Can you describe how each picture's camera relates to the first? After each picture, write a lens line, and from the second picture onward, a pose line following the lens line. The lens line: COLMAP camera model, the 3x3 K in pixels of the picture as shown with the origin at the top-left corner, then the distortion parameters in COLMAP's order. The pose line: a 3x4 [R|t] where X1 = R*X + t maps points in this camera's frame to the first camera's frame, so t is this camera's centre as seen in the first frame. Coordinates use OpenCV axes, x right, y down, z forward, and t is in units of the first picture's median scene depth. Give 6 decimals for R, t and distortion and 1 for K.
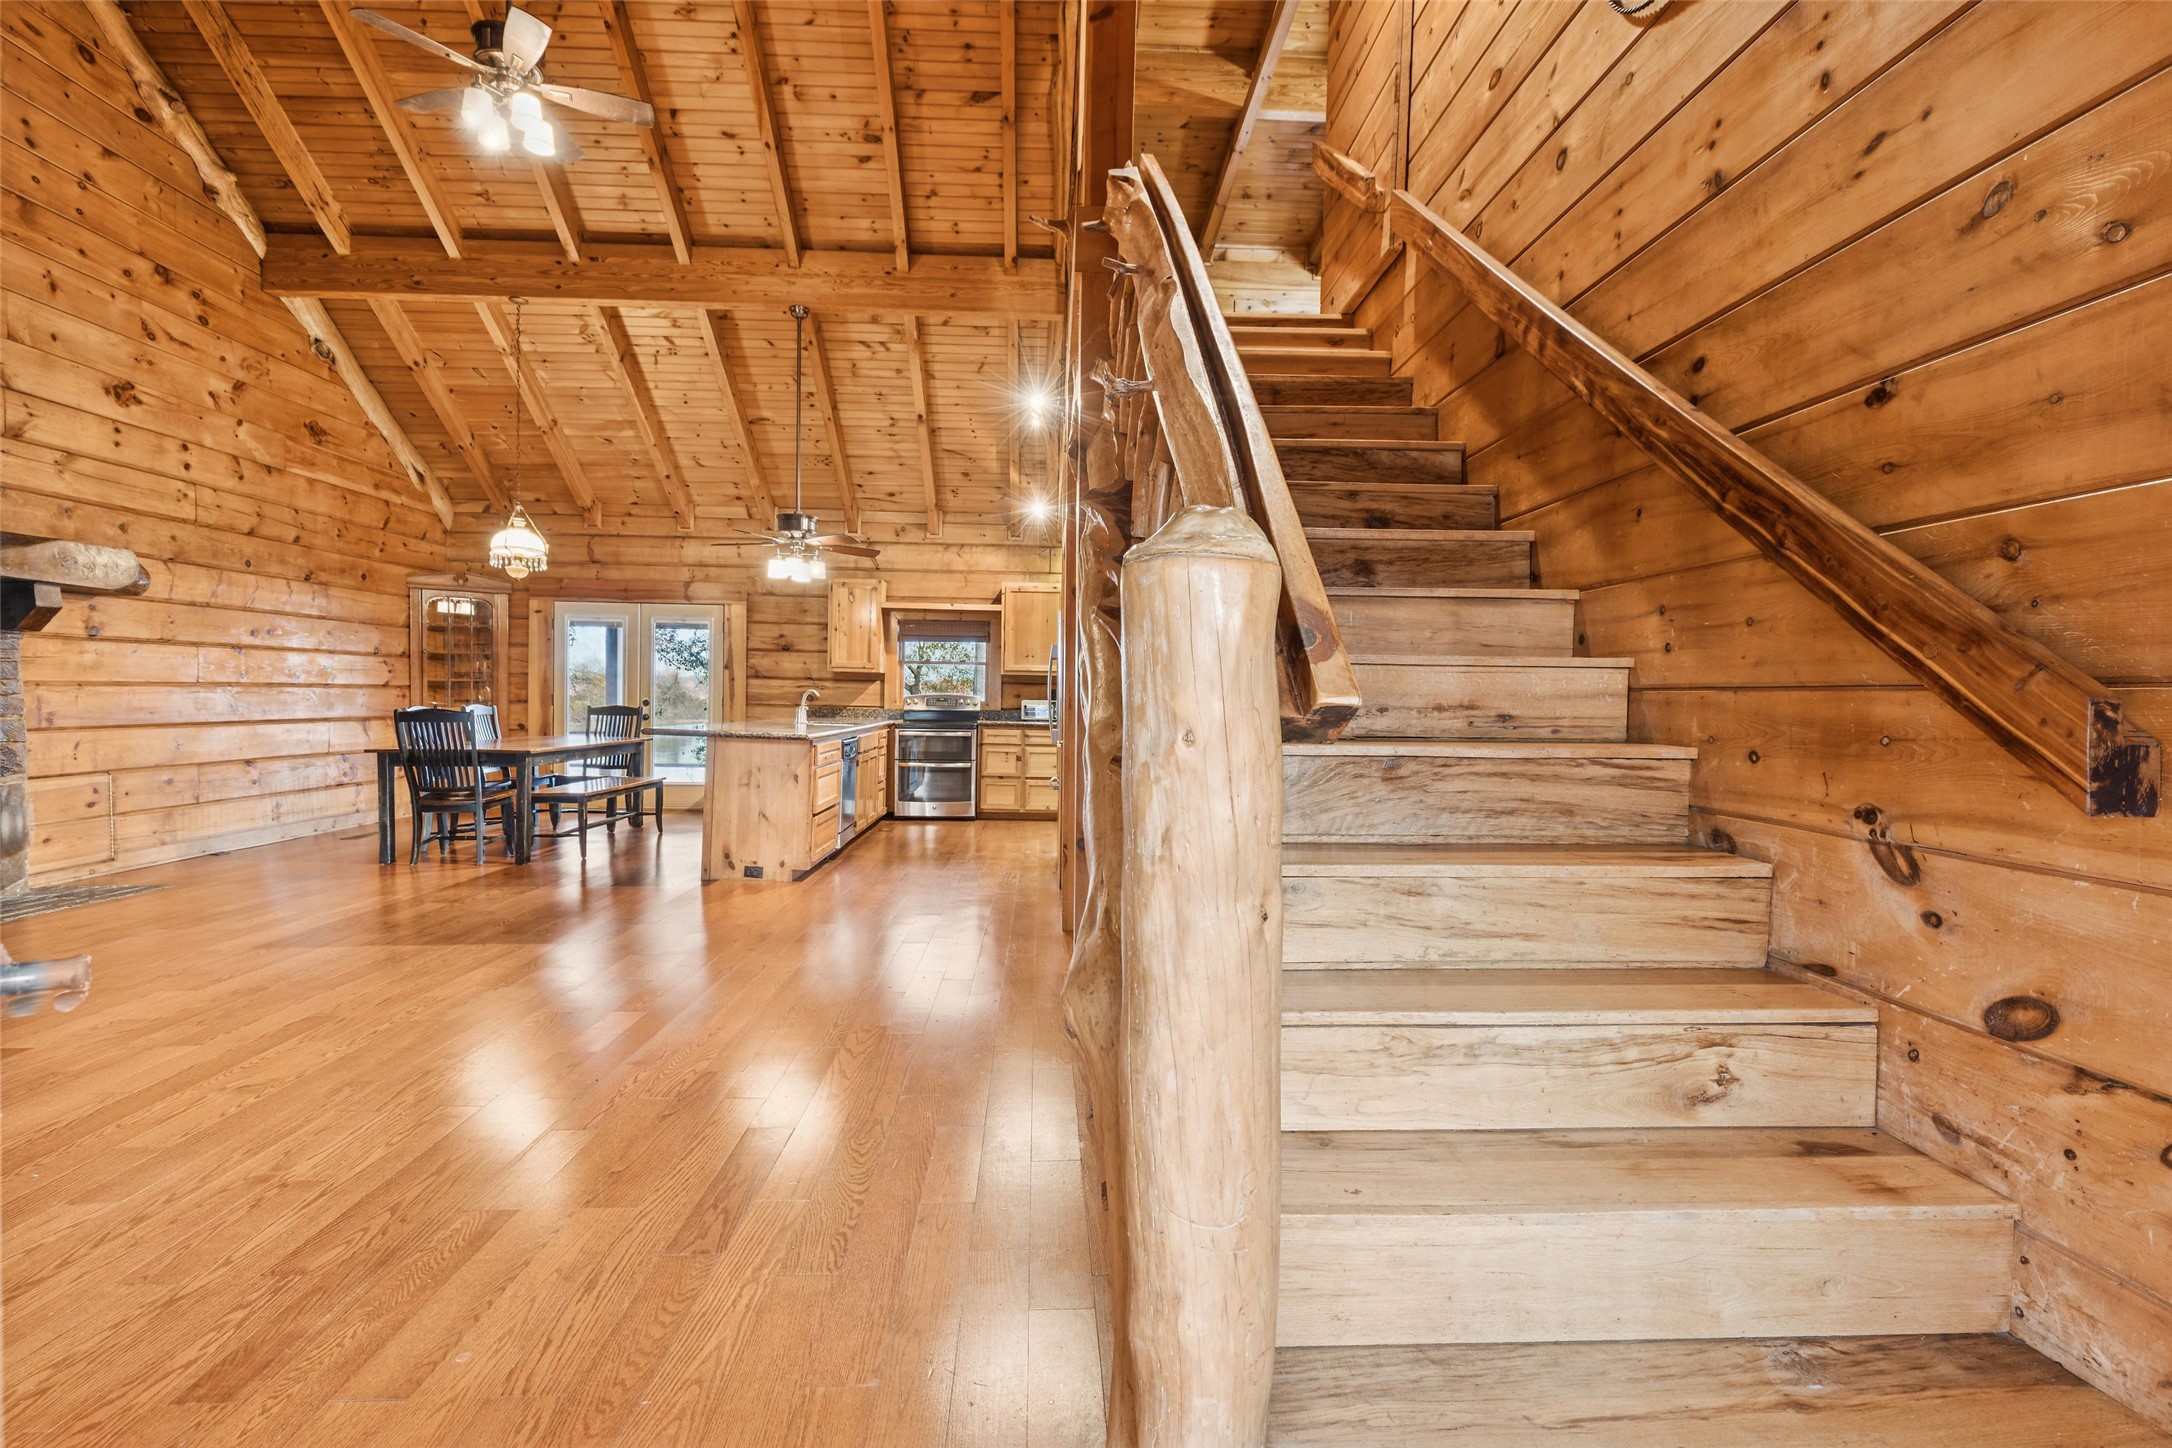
lens RADIAL K [[983.7, 0, 1092.4], [0, 983.7, 713.7], [0, 0, 1]] dist [0.002285, -0.000525]
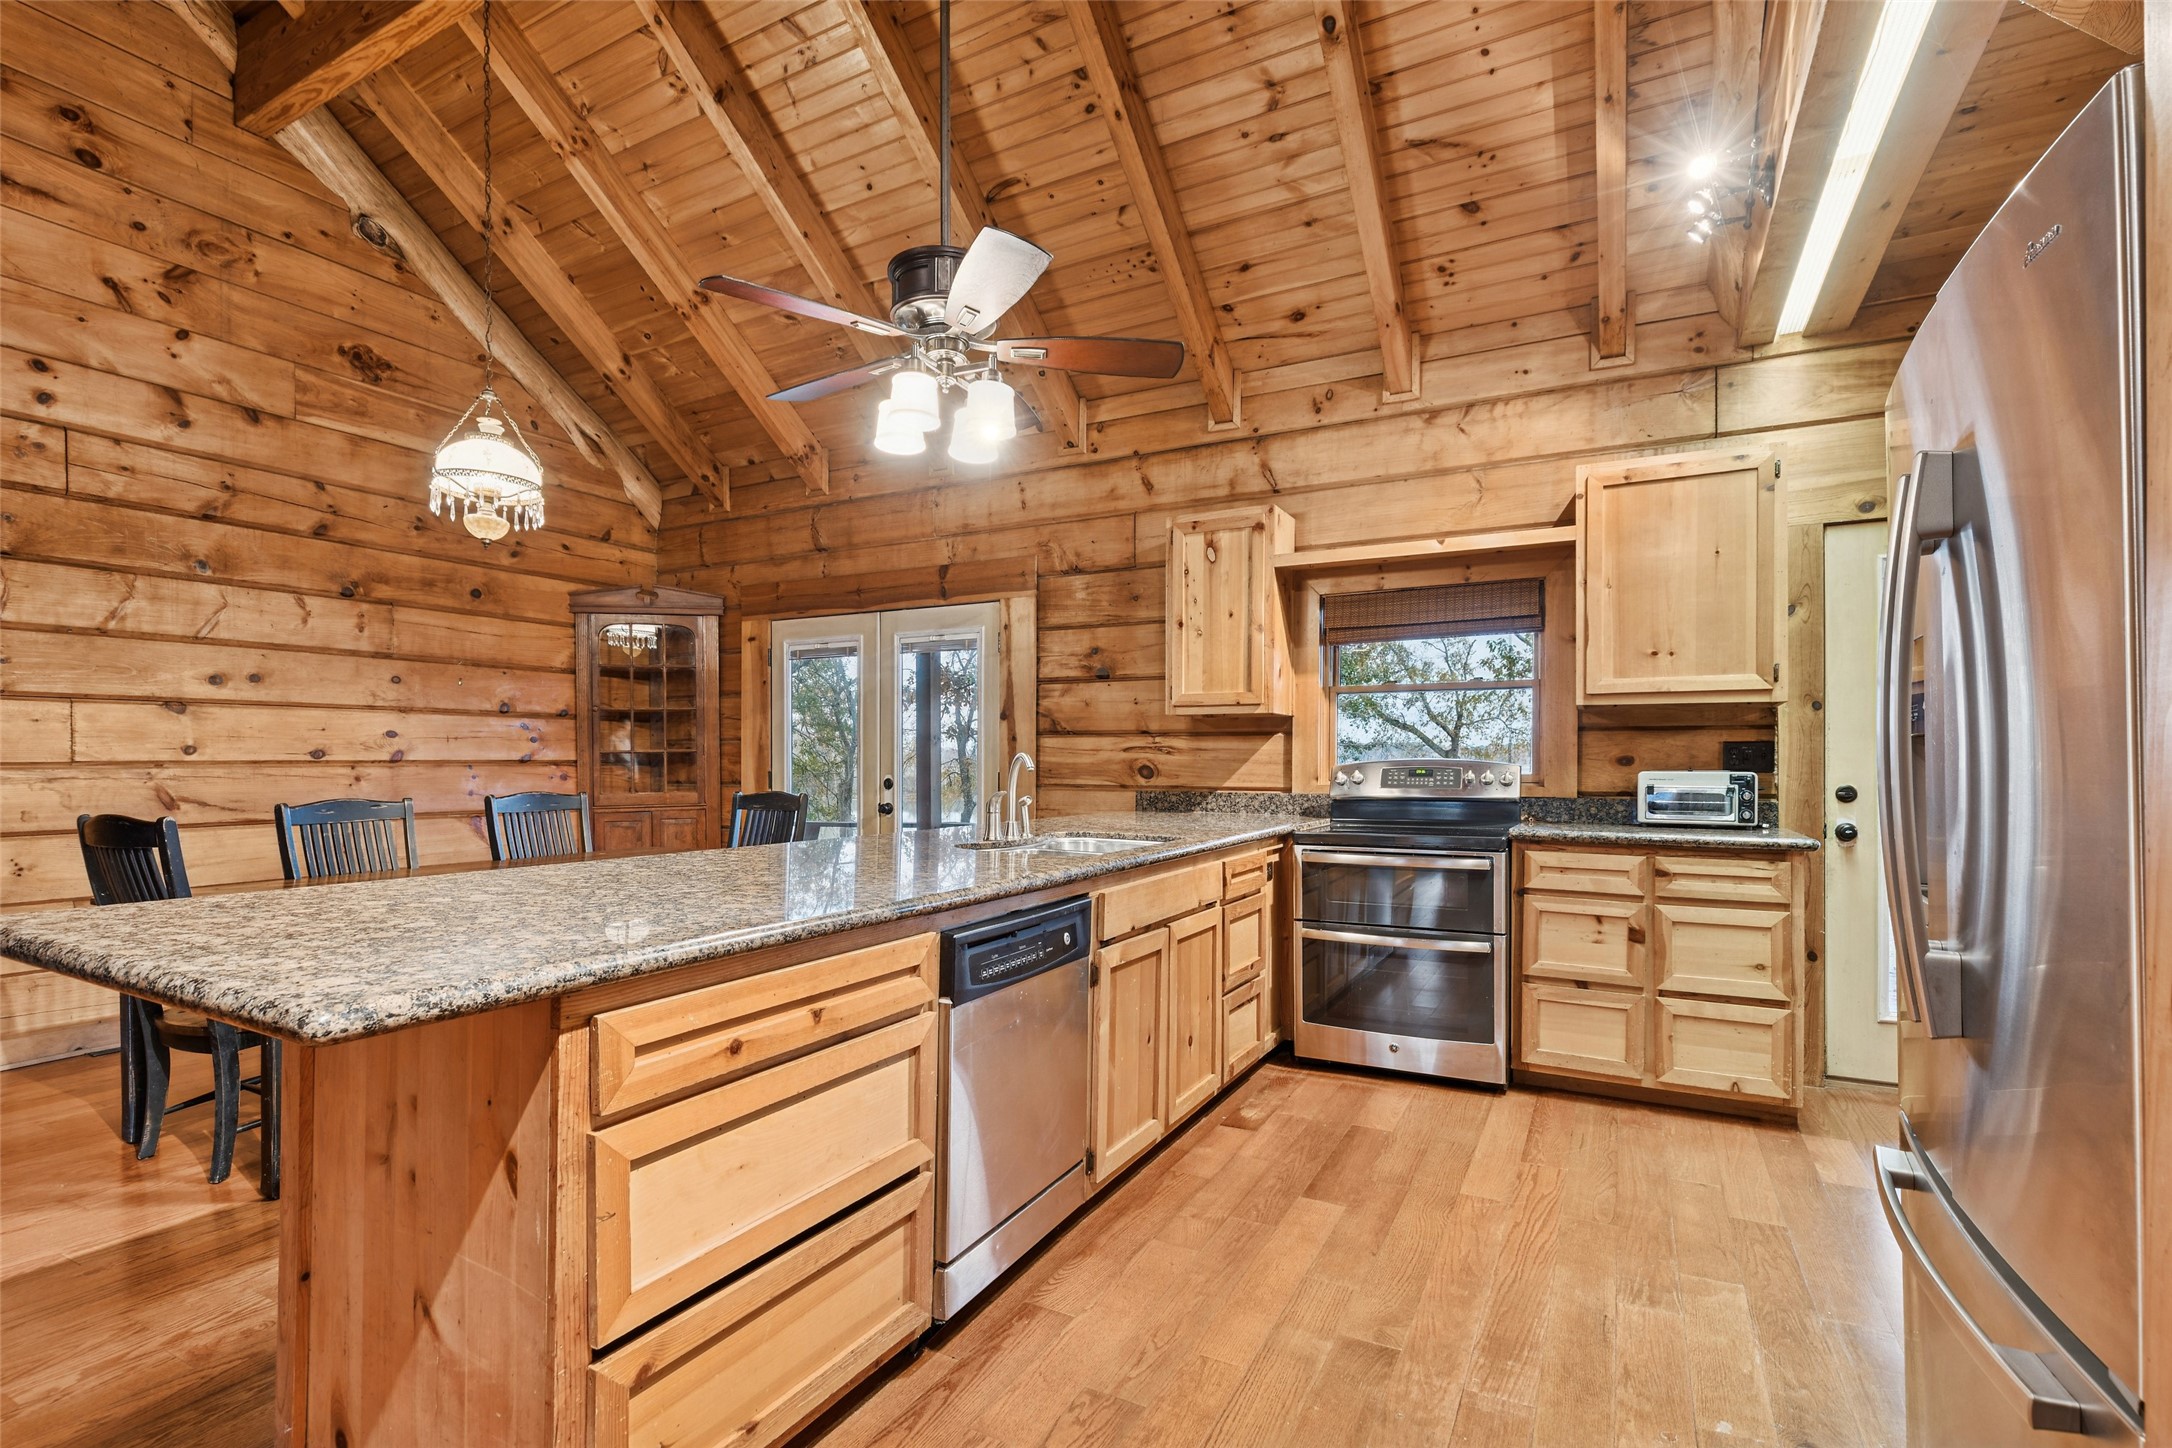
lens RADIAL K [[1012.8, 0, 1069.3], [0, 1012.8, 763.8], [0, 0, 1]] dist [0.006221, -0.002177]
pose [[0.849644, -0.014443, -0.527159, -0.063844], [0.005709, 0.999818, -0.018191, -0.013715], [0.527326, 0.012446, 0.849572, 0.677132]]
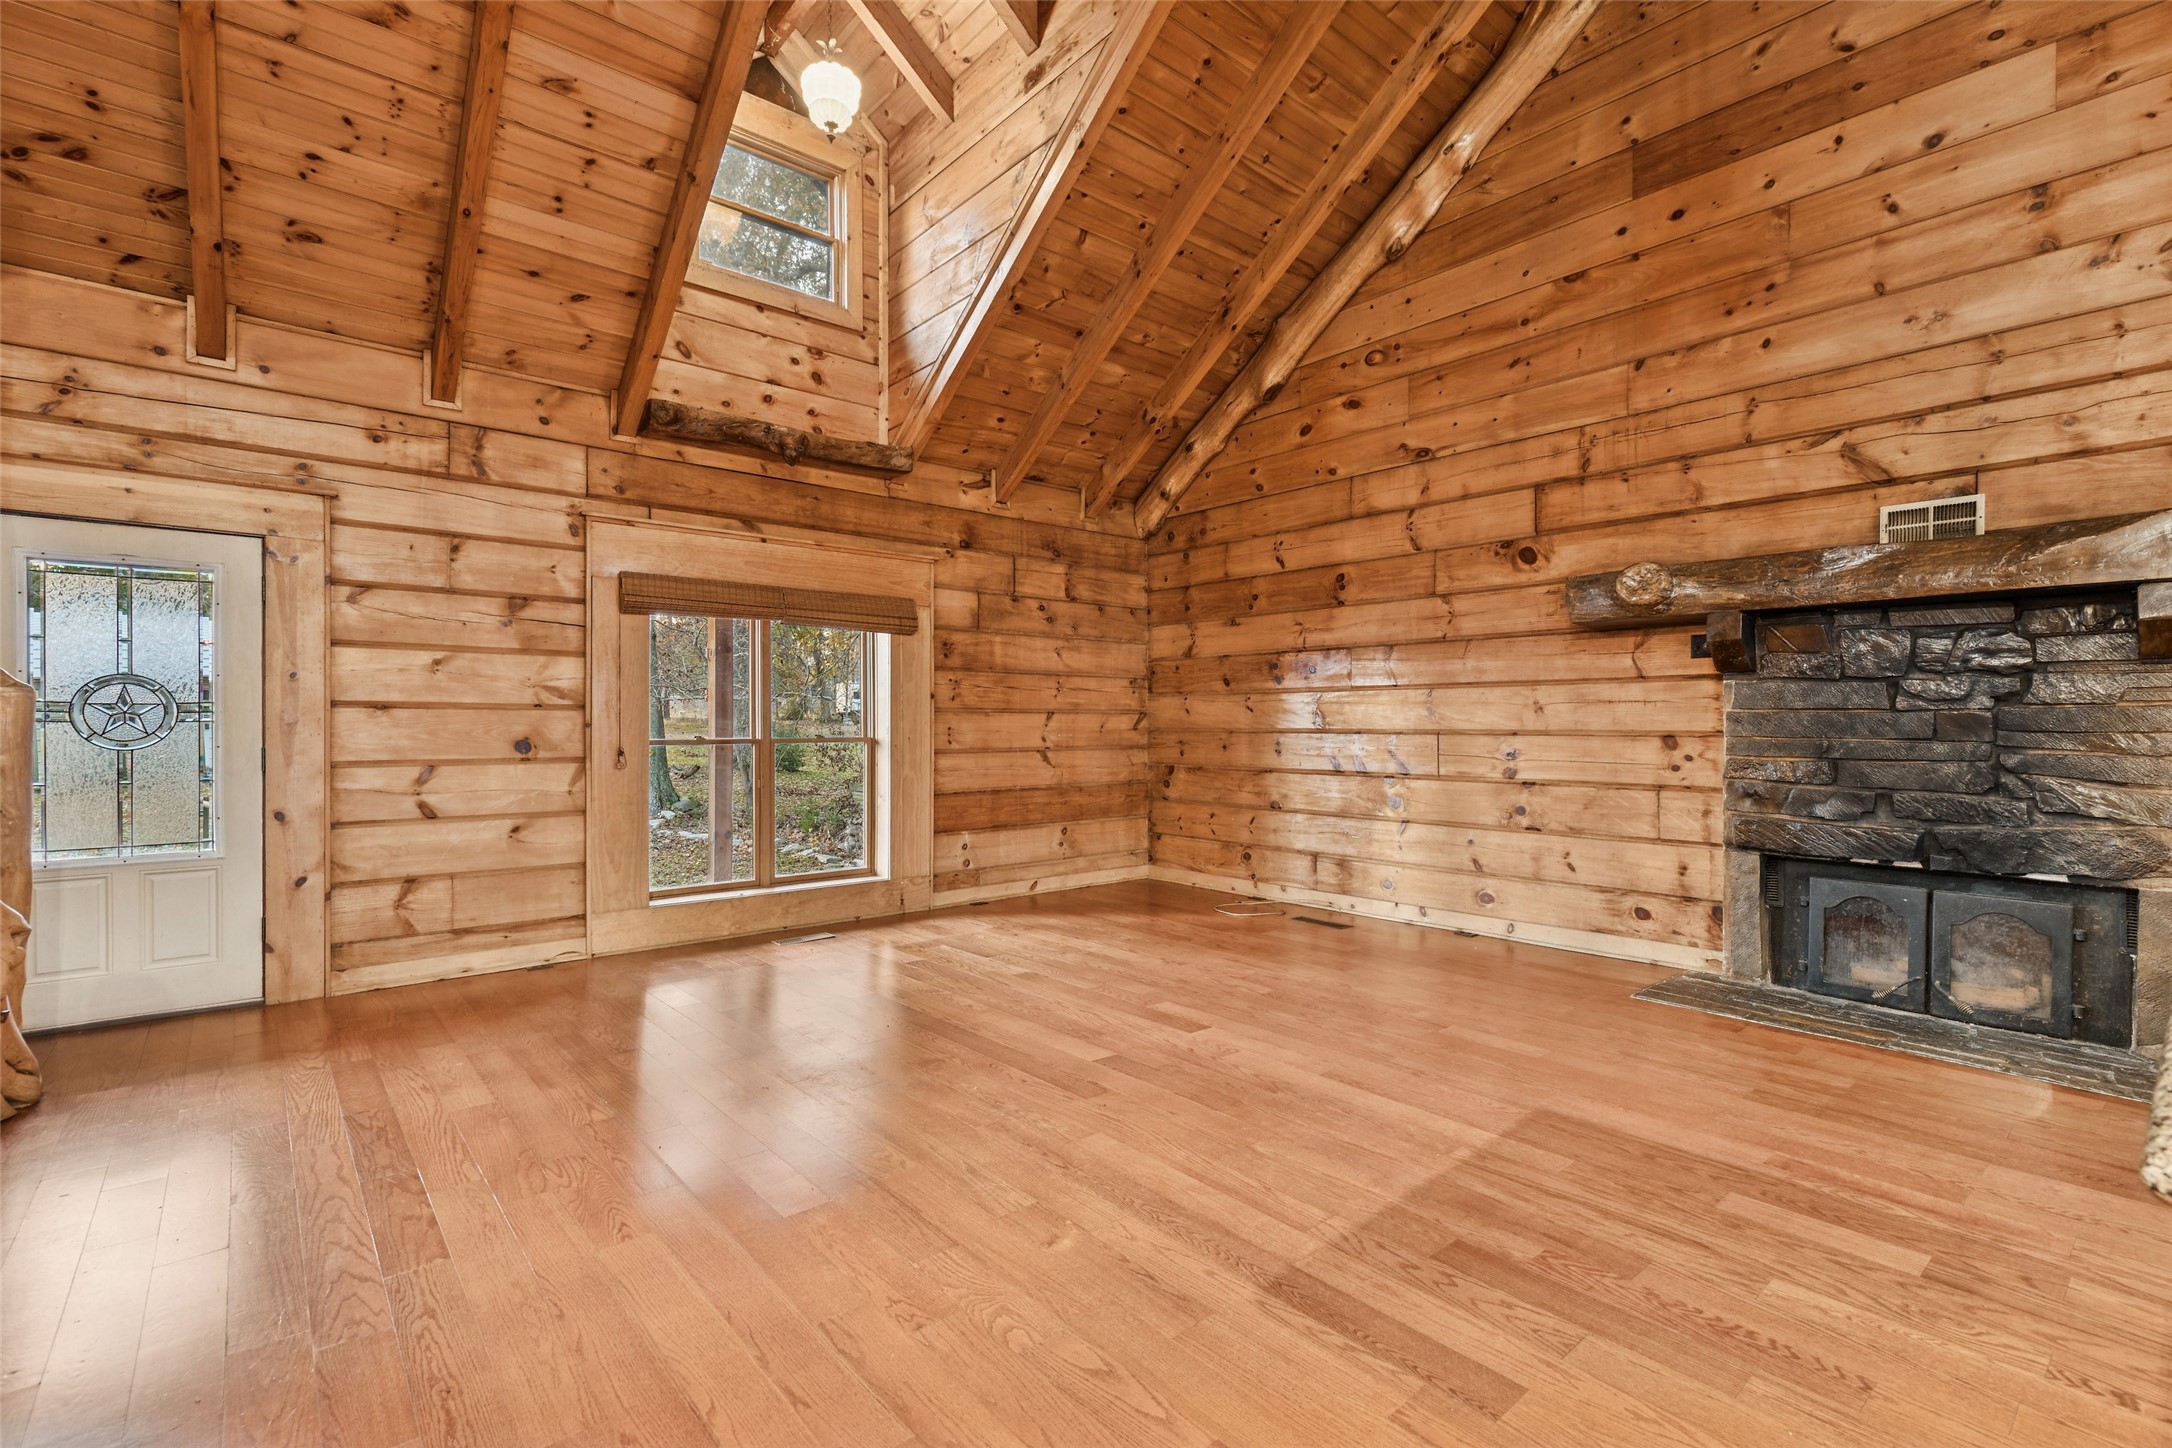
lens RADIAL K [[983.7, 0, 1120.9], [0, 983.7, 726.0], [0, 0, 1]] dist [0.002285, -0.000525]
pose [[-0.783114, -0.012064, -0.621761, -0.093295], [-0.020819, 0.999760, 0.006823, -0.019797], [0.621529, 0.018288, -0.783178, 0.744728]]
